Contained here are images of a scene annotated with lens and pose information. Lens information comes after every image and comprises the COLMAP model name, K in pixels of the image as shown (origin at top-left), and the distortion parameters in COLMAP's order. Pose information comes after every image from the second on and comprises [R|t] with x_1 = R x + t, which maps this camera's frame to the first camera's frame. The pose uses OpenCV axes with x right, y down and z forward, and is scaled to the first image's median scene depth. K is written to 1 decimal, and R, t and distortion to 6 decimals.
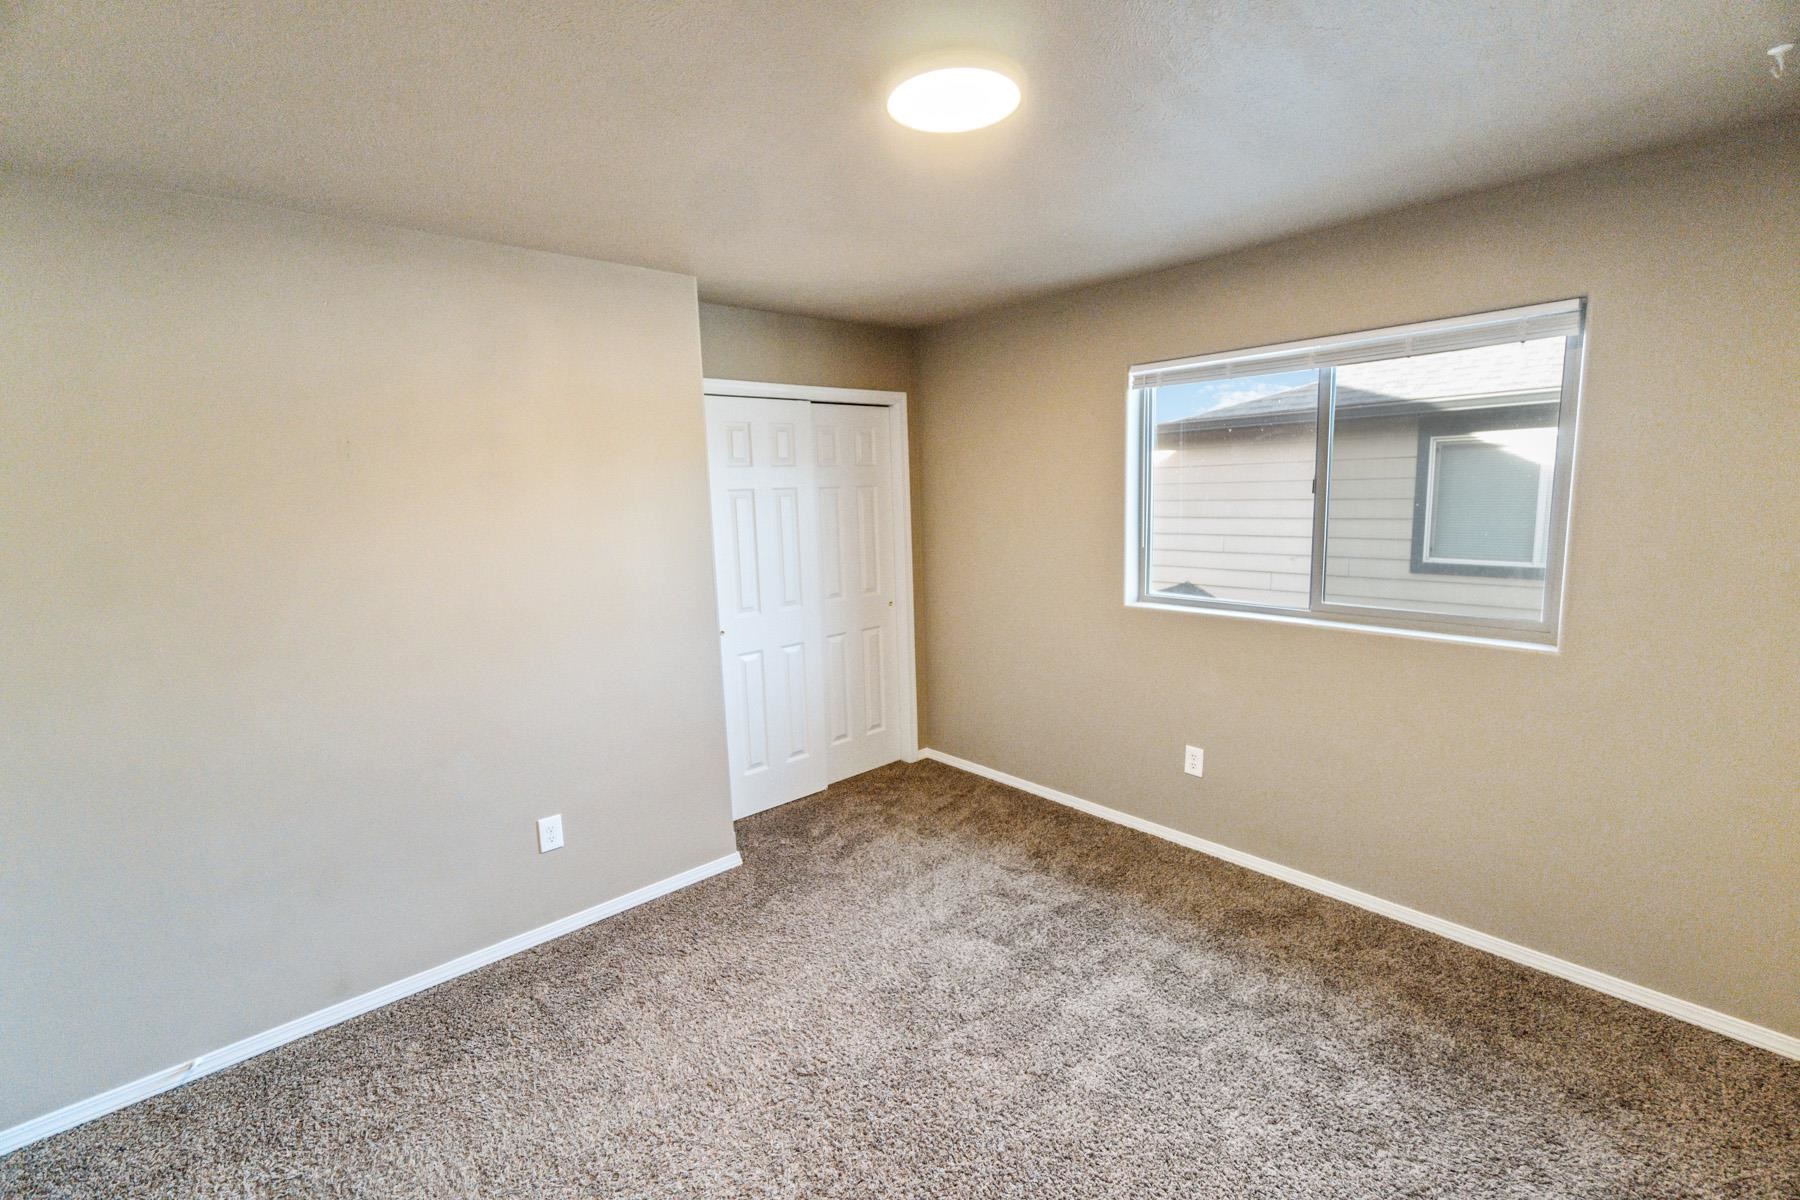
lens RADIAL K [[779.7, 0, 896.3], [0, 779.7, 594.9], [0, 0, 1]] dist [0.005526, 0.000289]
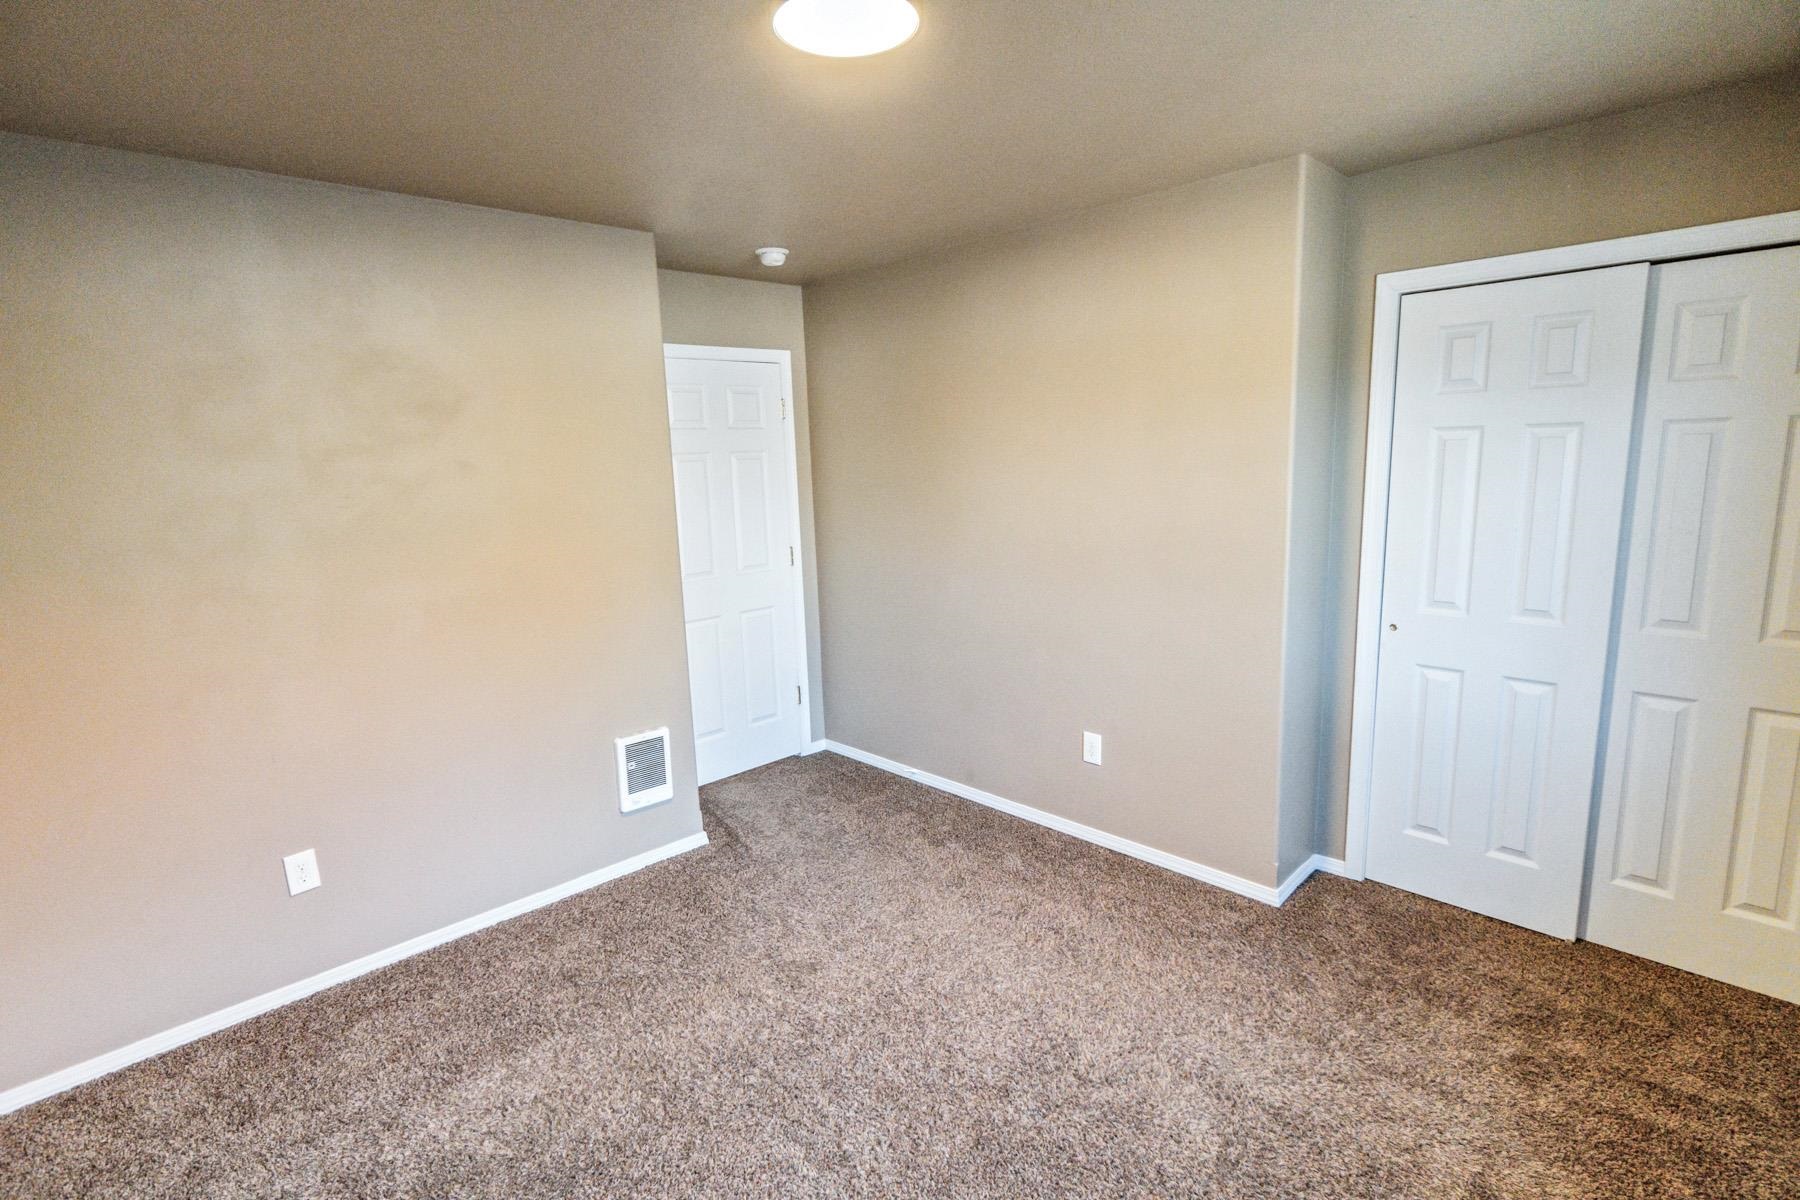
lens RADIAL K [[857.2, 0, 897.2], [0, 857.2, 599.2], [0, 0, 1]] dist [0.003661, 0.000060]
pose [[0.043944, 0.195255, -0.979768, 0.527411], [-0.117182, 0.974953, 0.189040, -0.072763], [0.992138, 0.106504, 0.065723, 0.479728]]
